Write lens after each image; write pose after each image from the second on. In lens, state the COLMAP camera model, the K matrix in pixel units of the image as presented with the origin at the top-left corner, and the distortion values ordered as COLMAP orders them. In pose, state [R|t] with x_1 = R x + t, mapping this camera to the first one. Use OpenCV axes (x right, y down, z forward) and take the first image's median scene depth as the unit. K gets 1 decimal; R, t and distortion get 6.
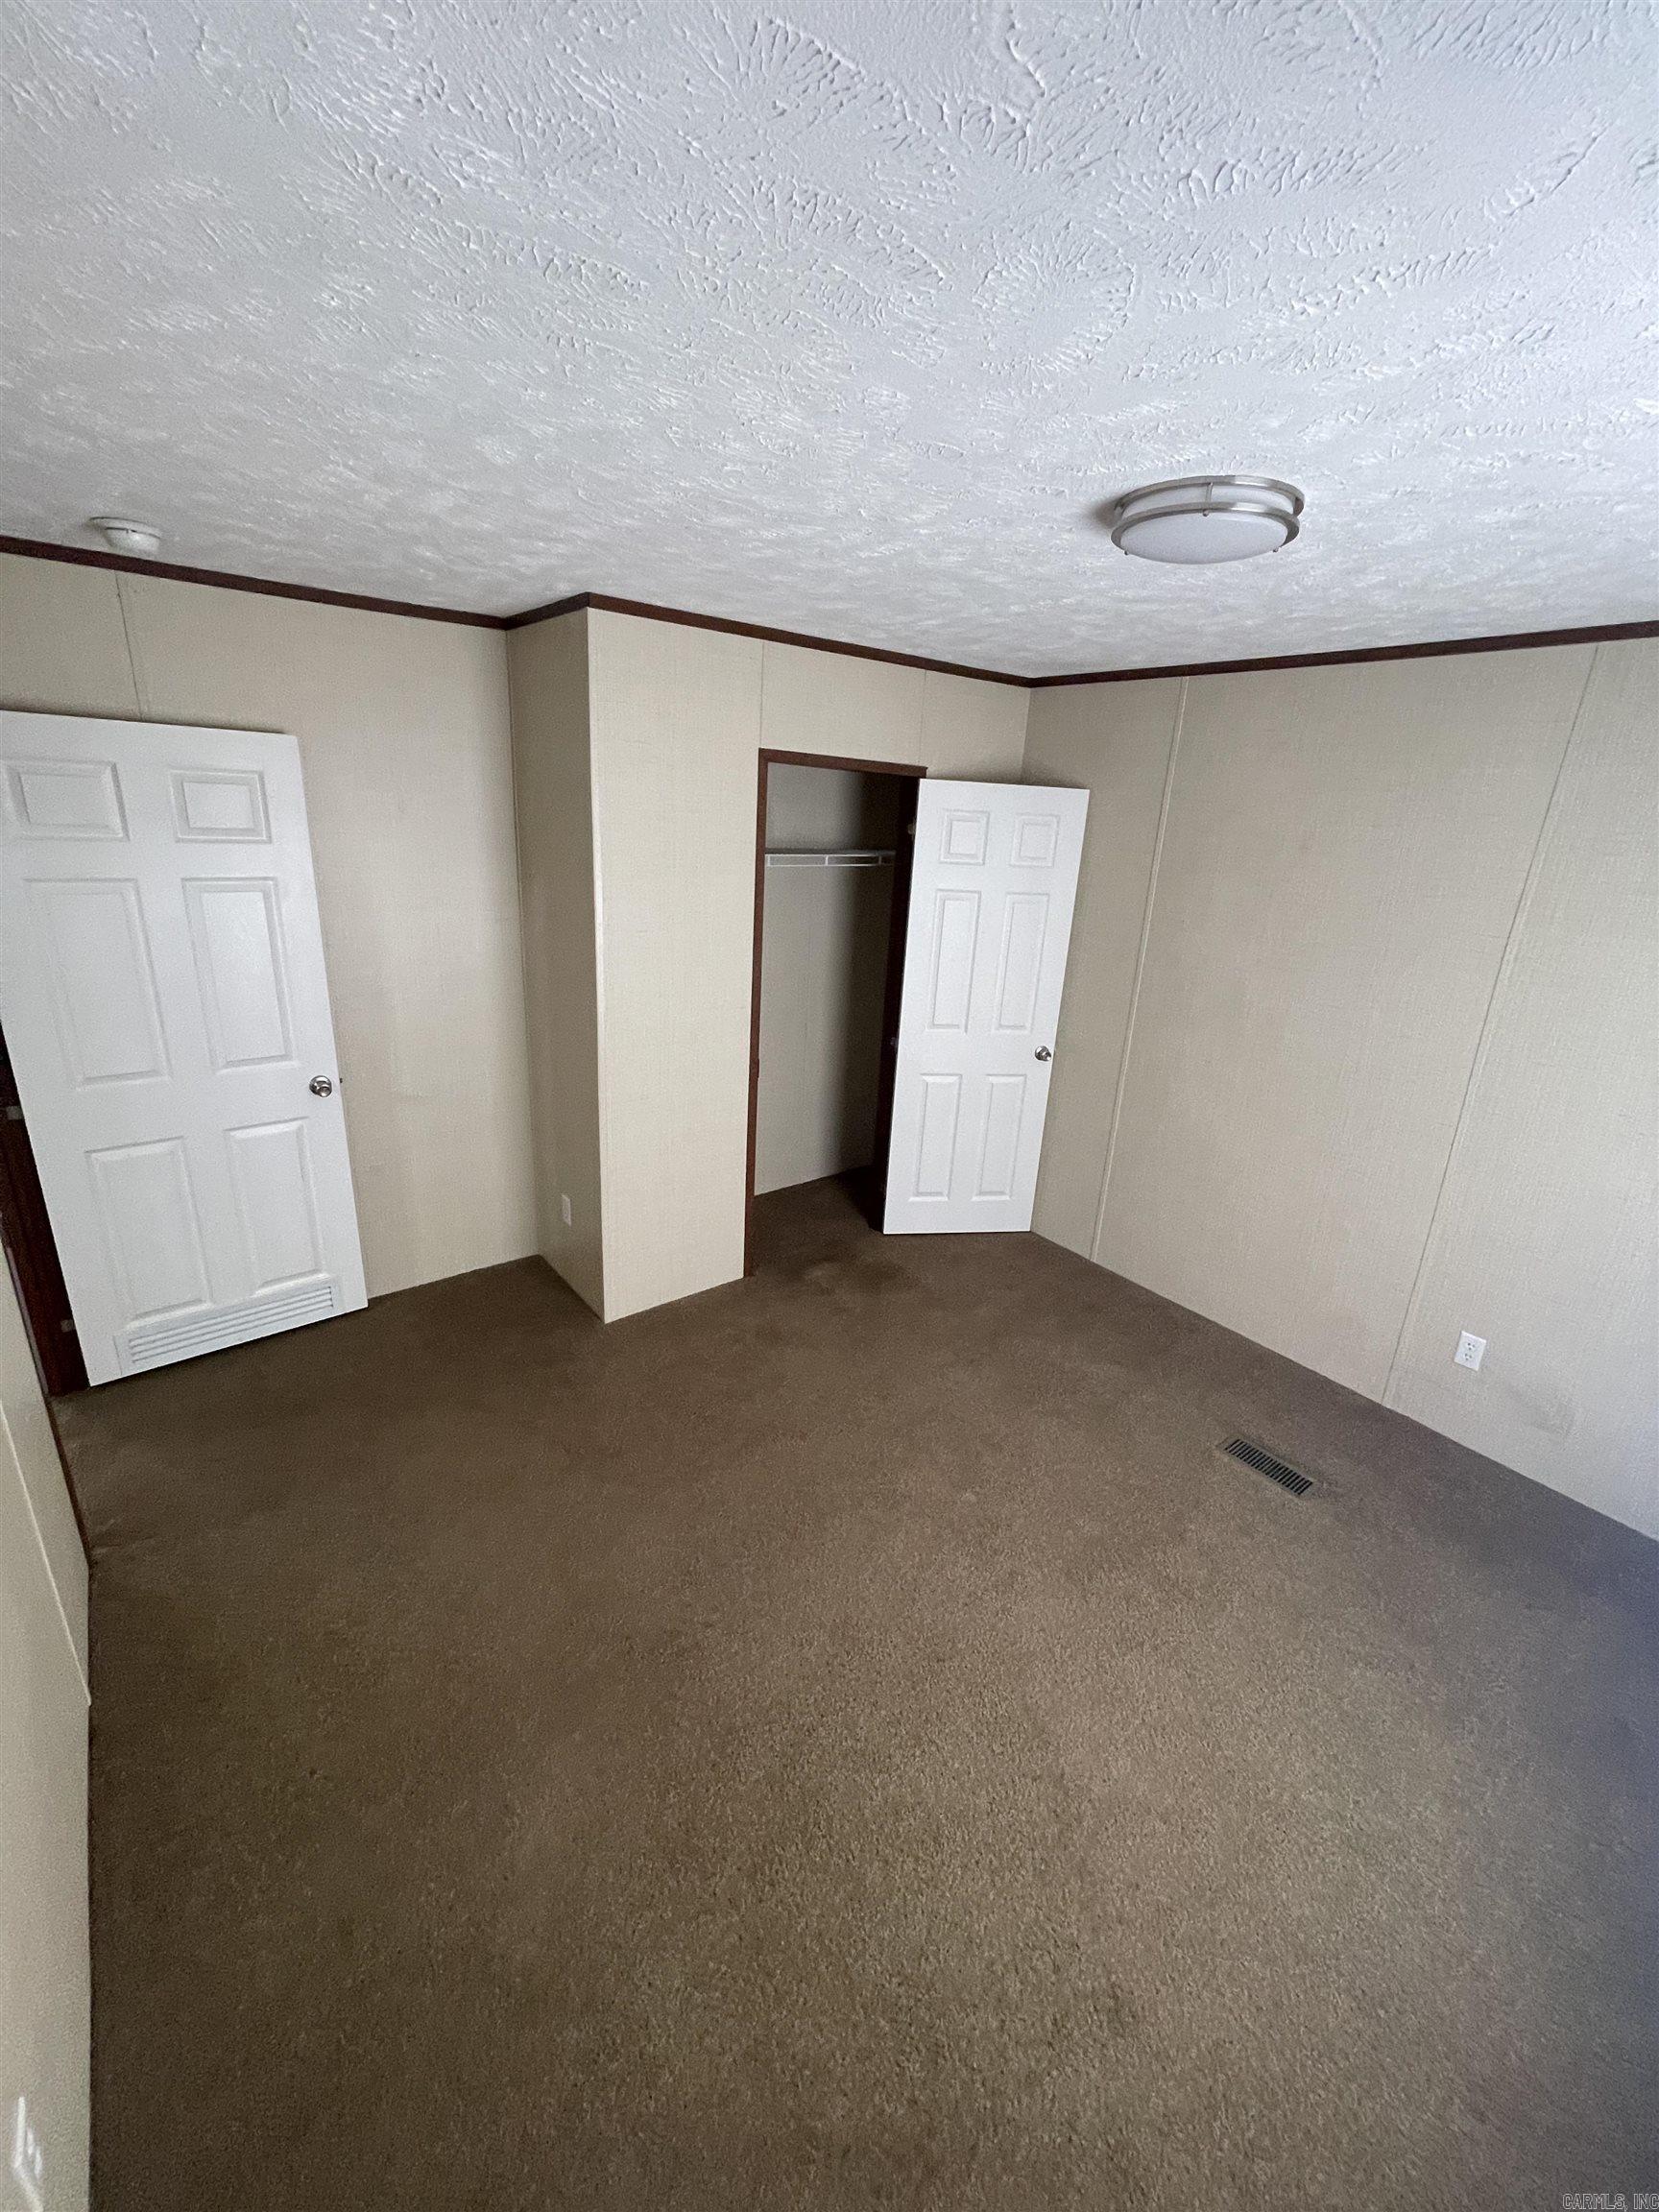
lens RADIAL K [[915.5, 0, 829.0], [0, 915.5, 1109.4], [0, 0, 1]] dist [-0.003768, 0.005716]
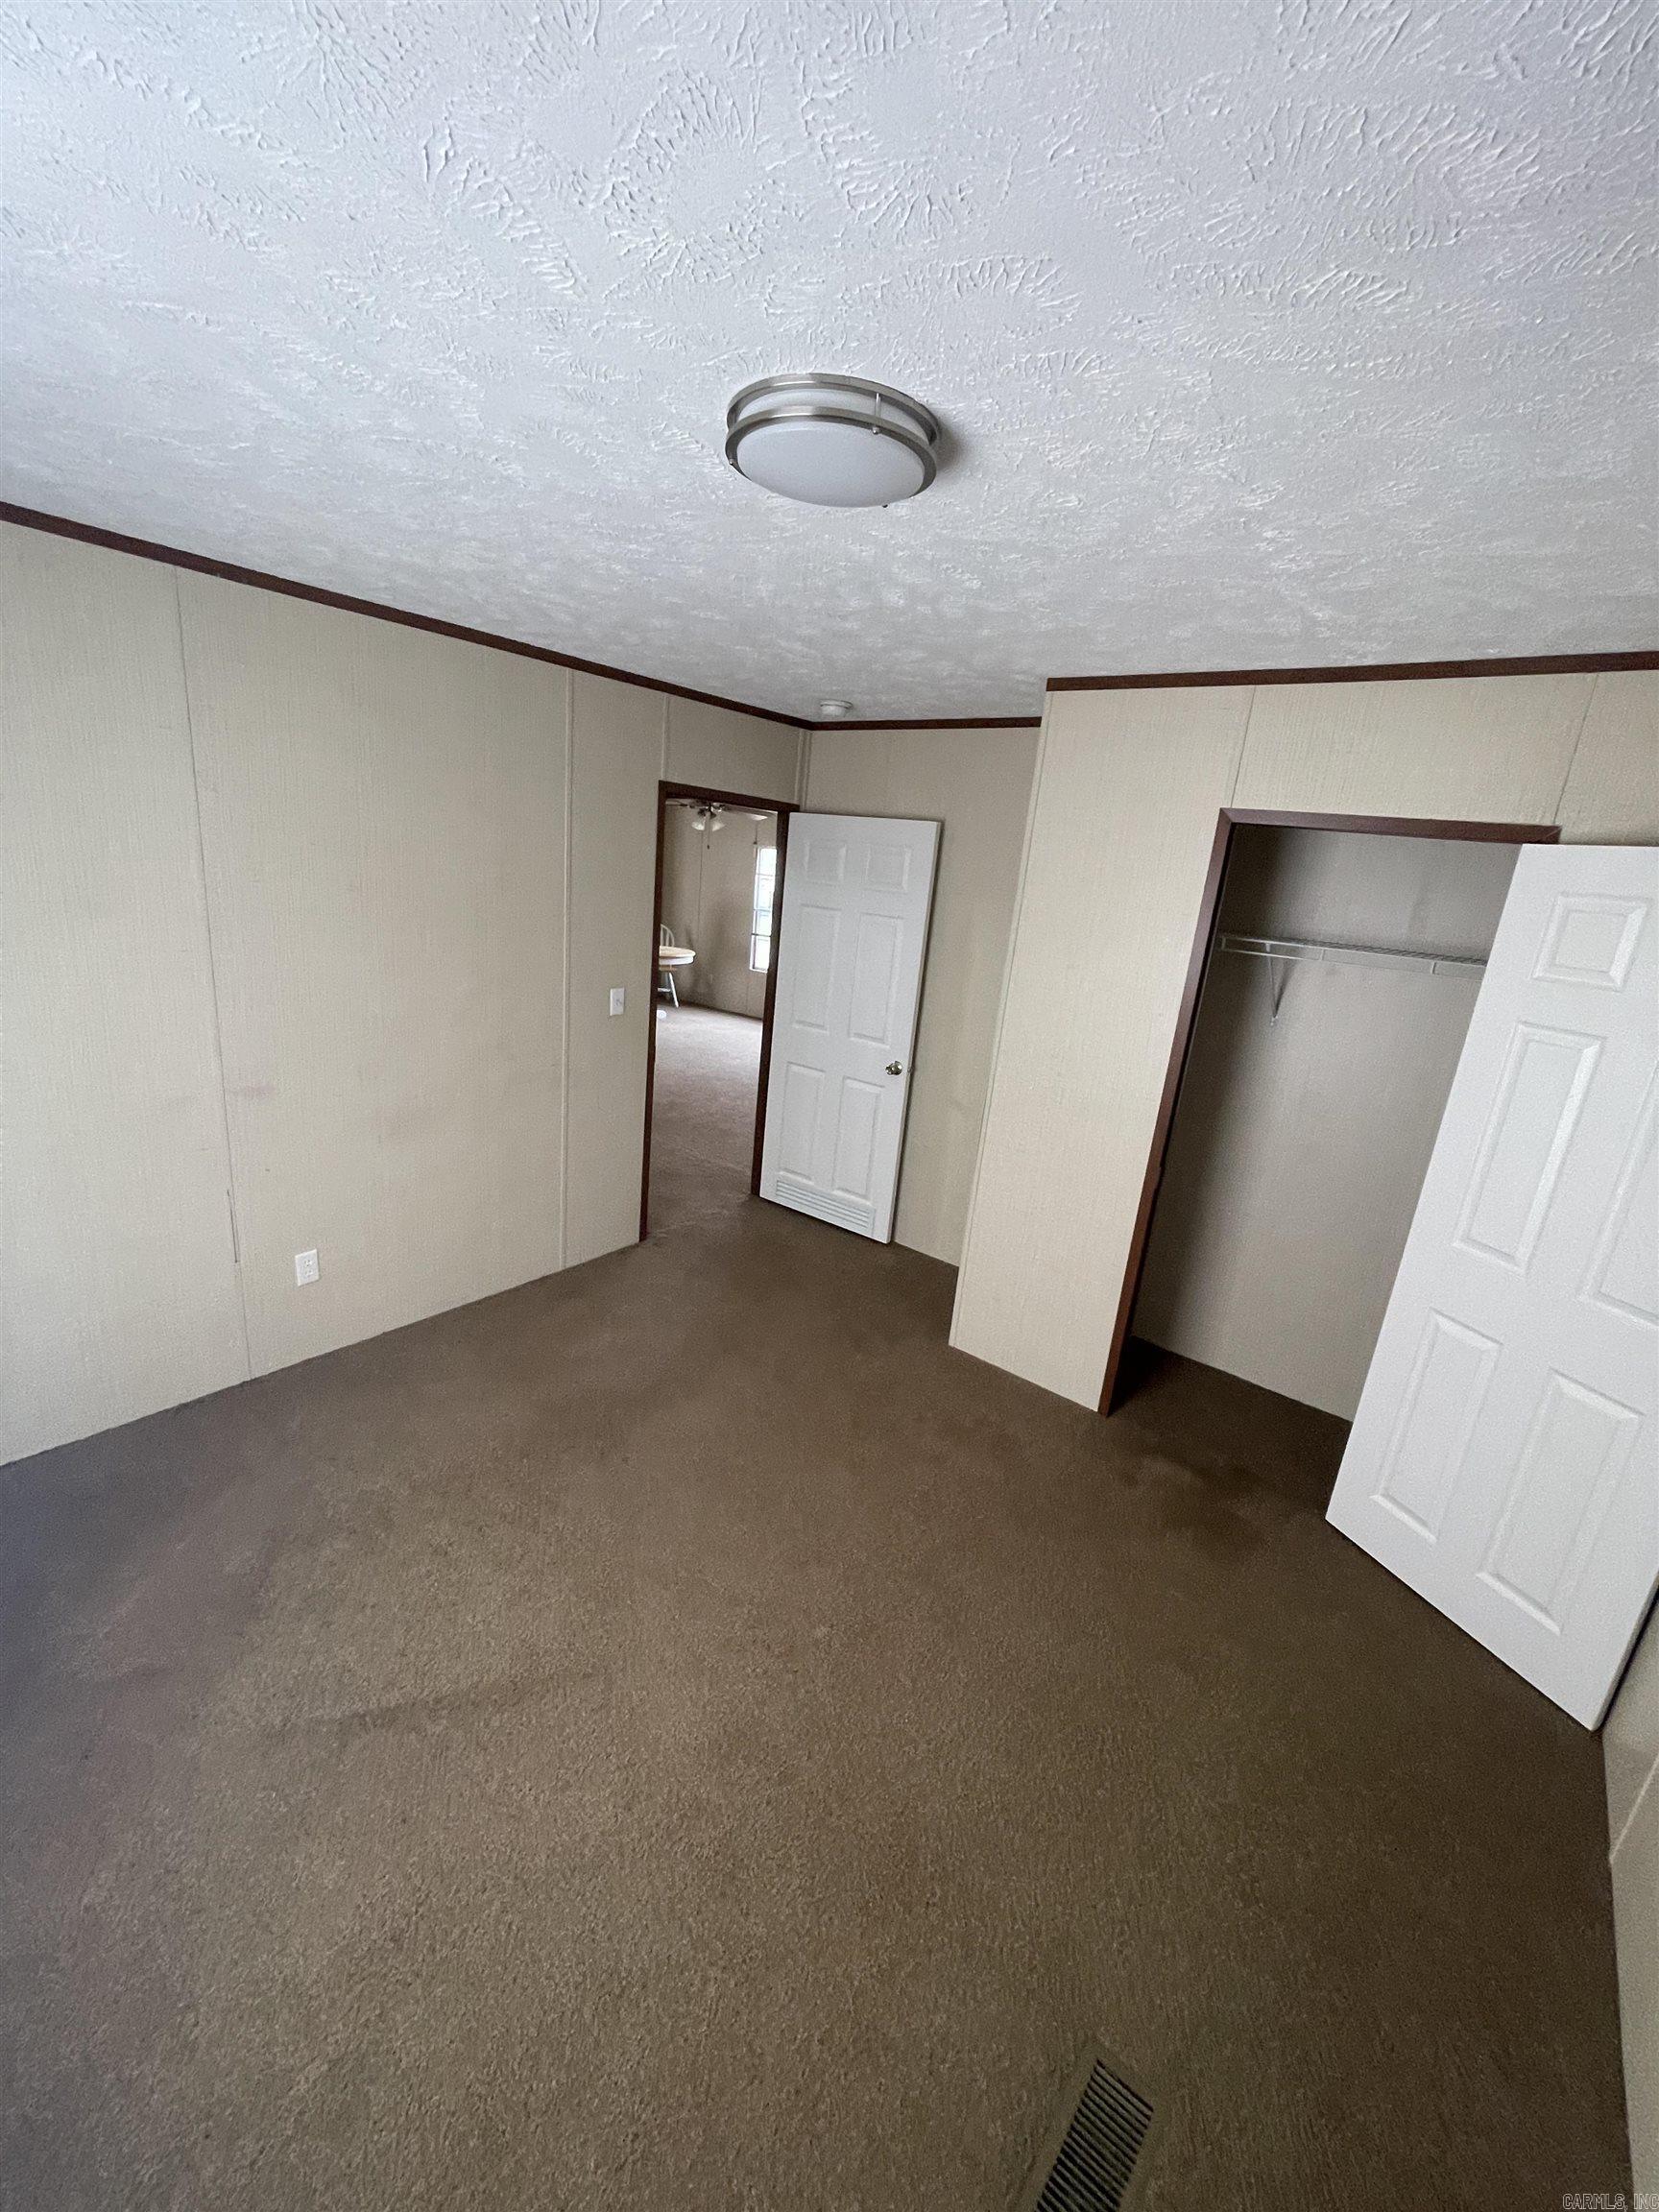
lens RADIAL K [[886.1, 0, 826.6], [0, 886.1, 1083.9], [0, 0, 1]] dist [0.000935, -0.004092]
pose [[0.265835, 0.236991, -0.934434, 0.659236], [-0.387528, 0.913814, 0.121514, -0.124857], [0.882697, 0.329817, 0.334765, 0.462414]]
